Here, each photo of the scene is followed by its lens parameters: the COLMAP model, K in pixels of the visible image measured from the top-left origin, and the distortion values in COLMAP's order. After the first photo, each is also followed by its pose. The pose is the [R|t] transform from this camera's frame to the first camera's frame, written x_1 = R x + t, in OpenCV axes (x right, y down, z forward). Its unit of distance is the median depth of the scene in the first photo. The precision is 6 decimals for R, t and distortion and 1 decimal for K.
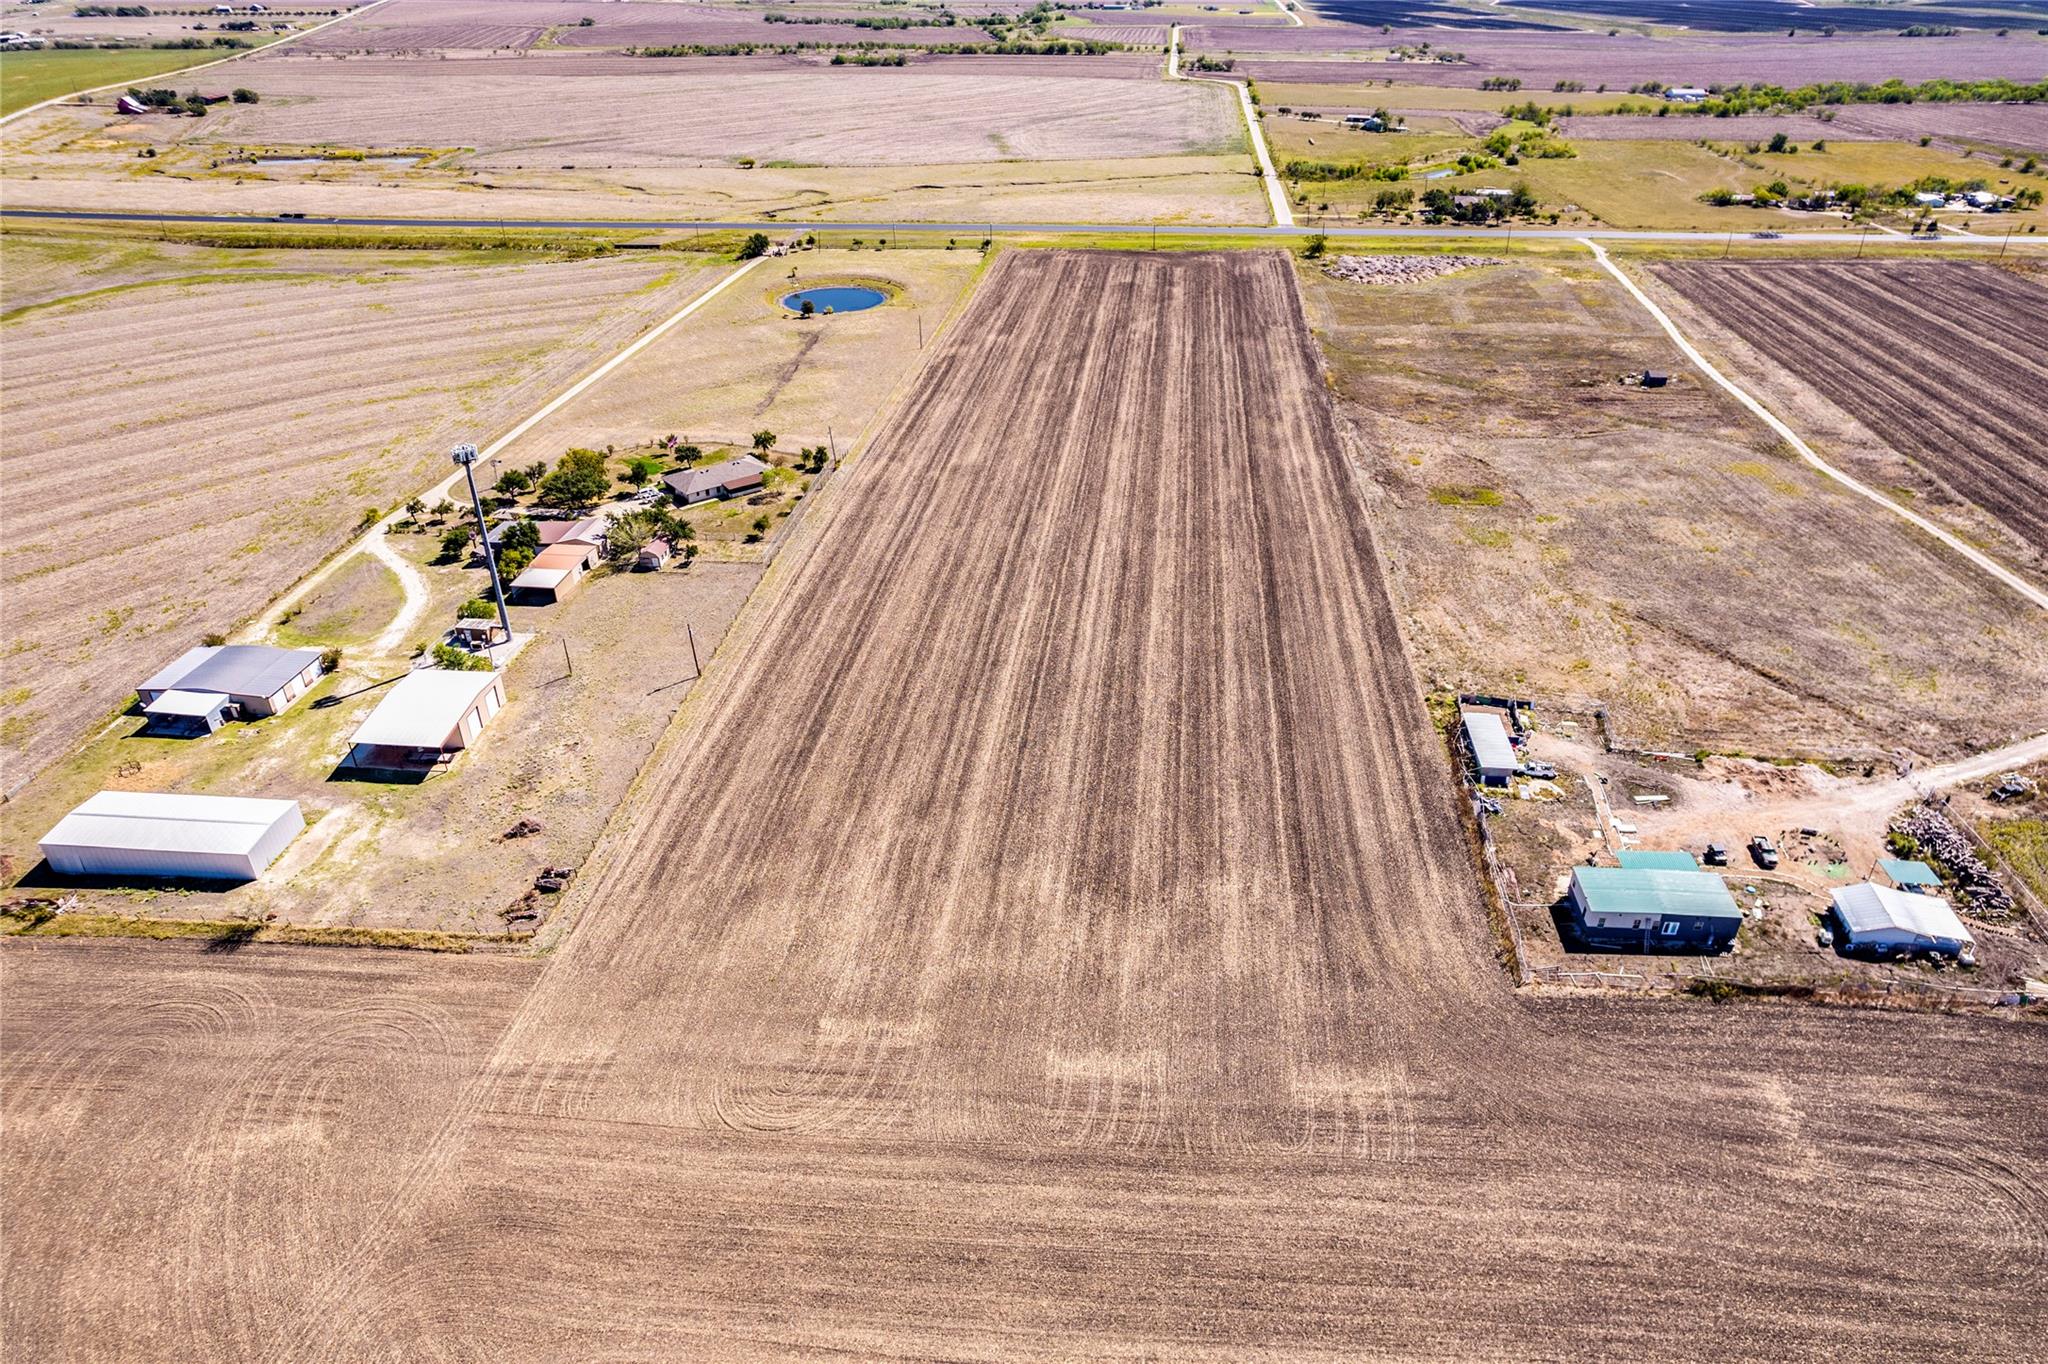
lens RADIAL K [[1319.0, 0, 1036.9], [0, 1319.0, 691.9], [0, 0, 1]] dist [-0.074966, 0.065156]
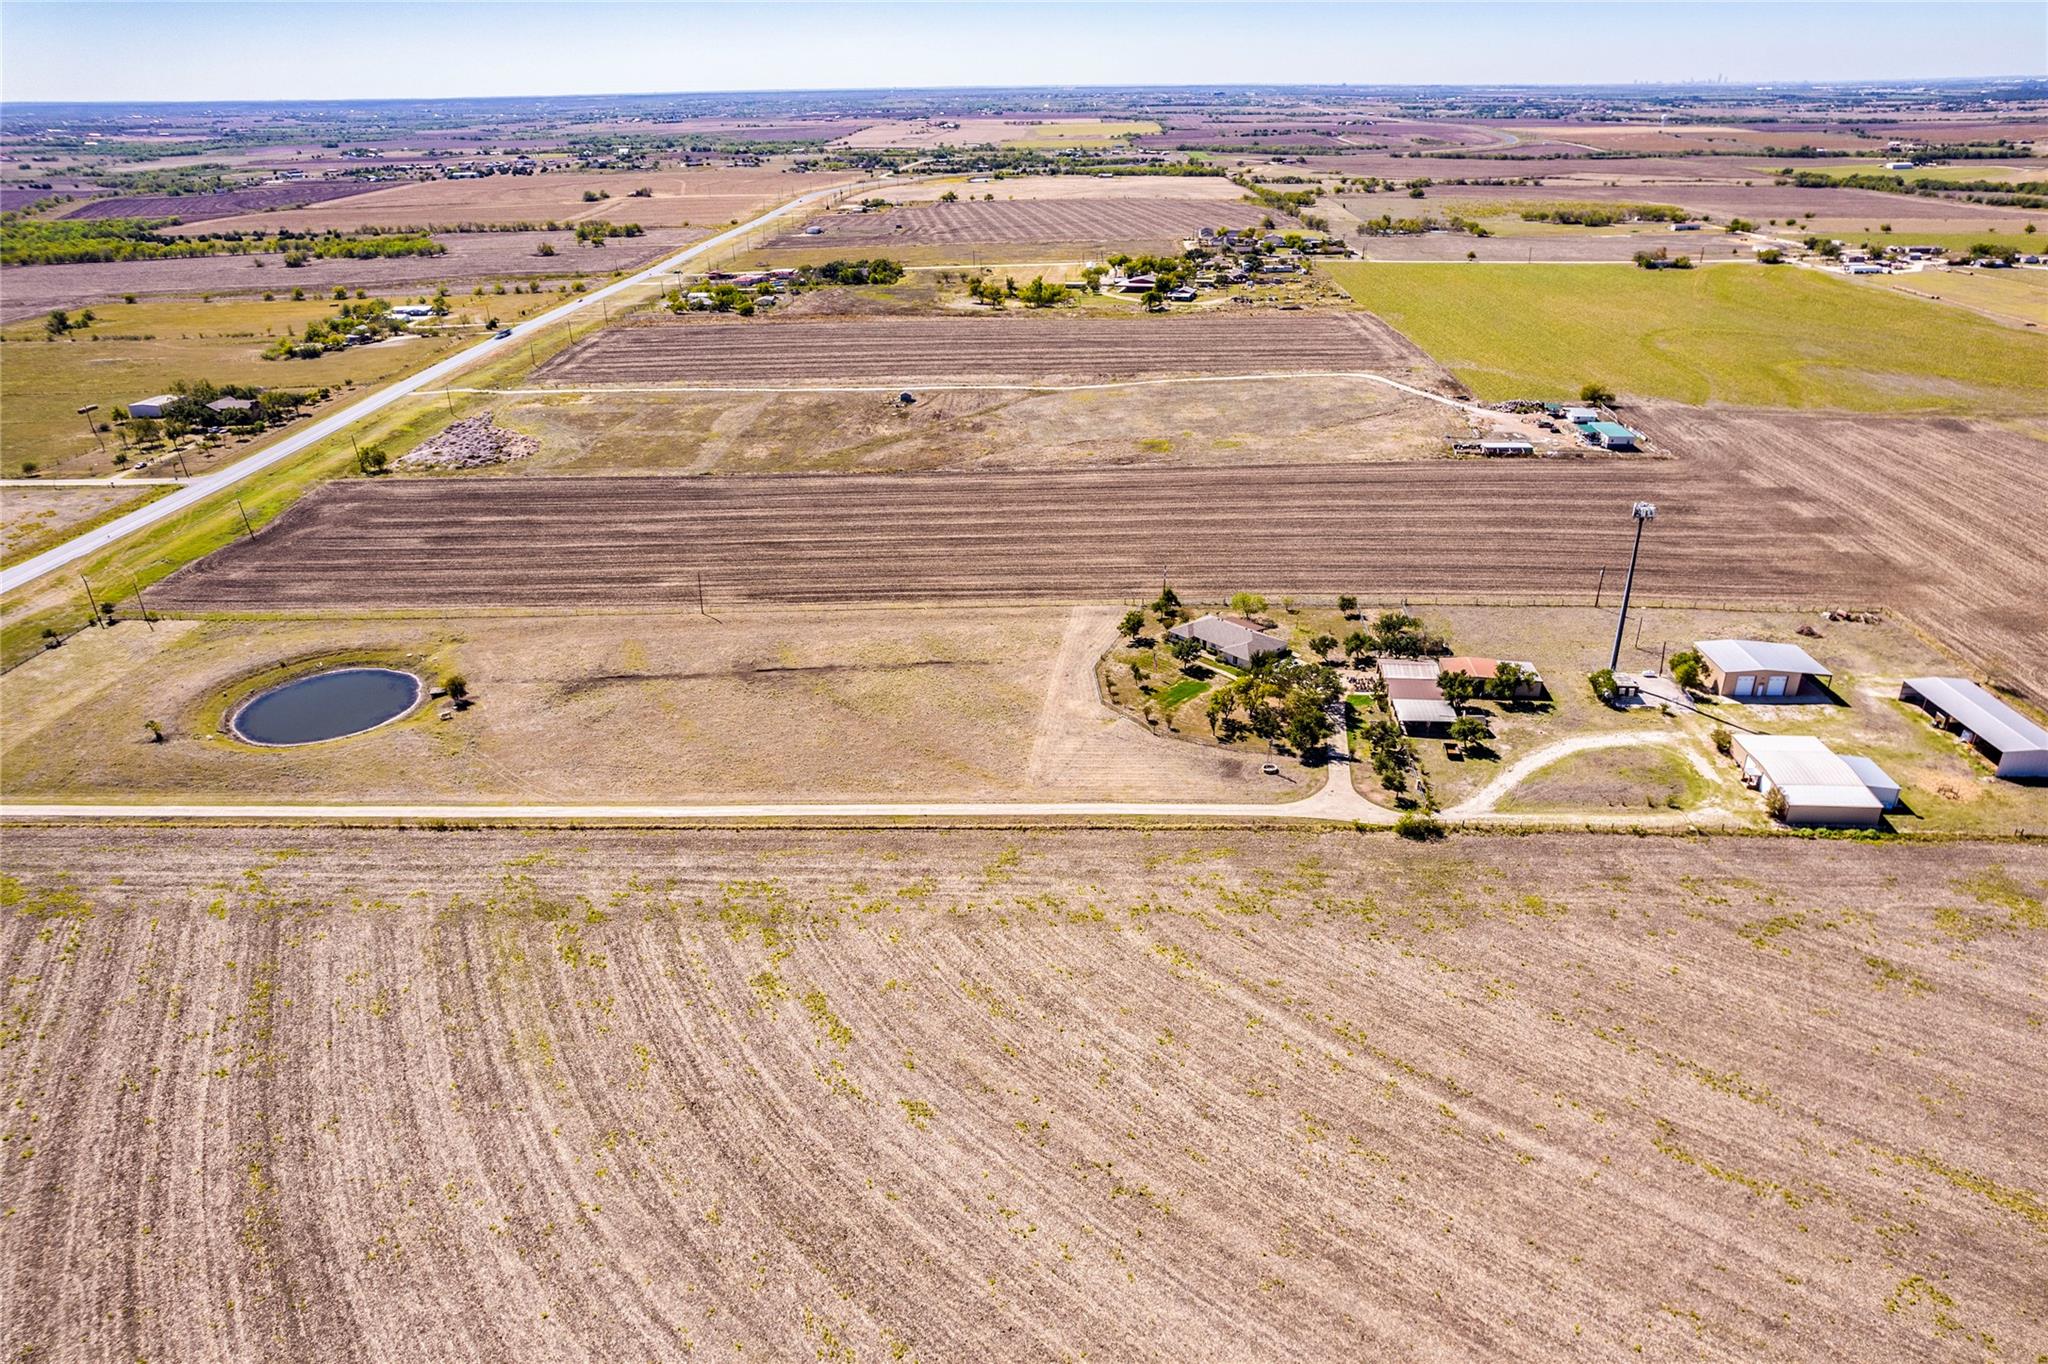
lens RADIAL K [[1319.0, 0, 1034.5], [0, 1319.0, 702.1], [0, 0, 1]] dist [-0.074966, 0.065156]
pose [[-0.062707, -0.427042, 0.902055, -1.227741], [0.518364, 0.758426, 0.395081, -0.639665], [-0.852858, 0.492367, 0.173805, 1.088854]]
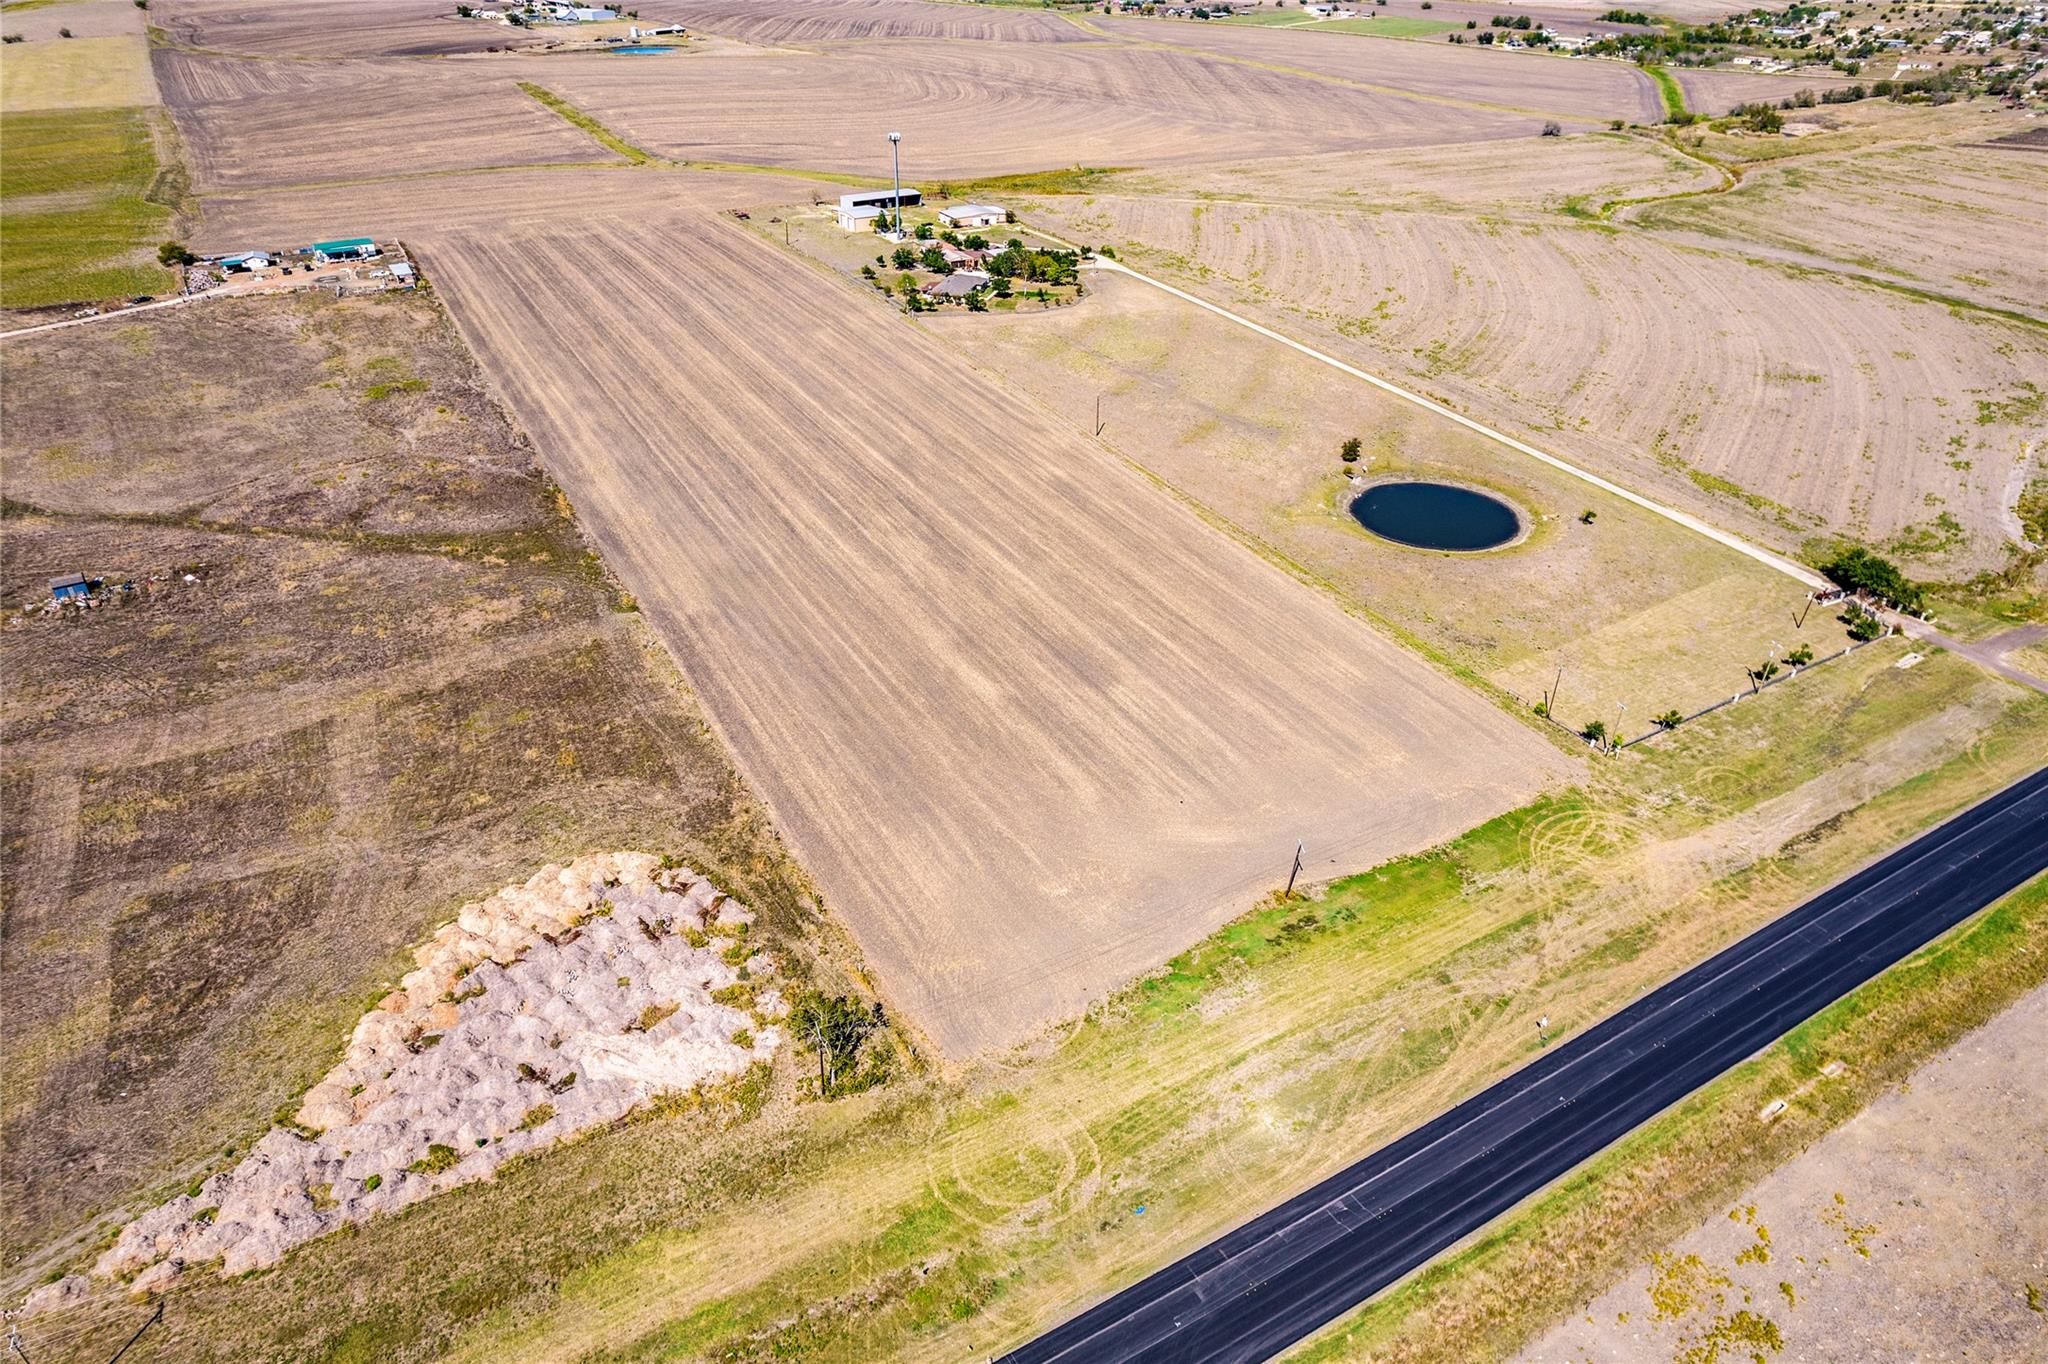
lens RADIAL K [[1319.0, 0, 1040.4], [0, 1319.0, 686.0], [0, 0, 1]] dist [-0.074966, 0.065156]
pose [[-0.806356, 0.309335, -0.504085, 0.576409], [-0.305367, 0.512164, 0.802770, -1.214112], [0.506499, 0.801249, -0.318526, 2.033978]]
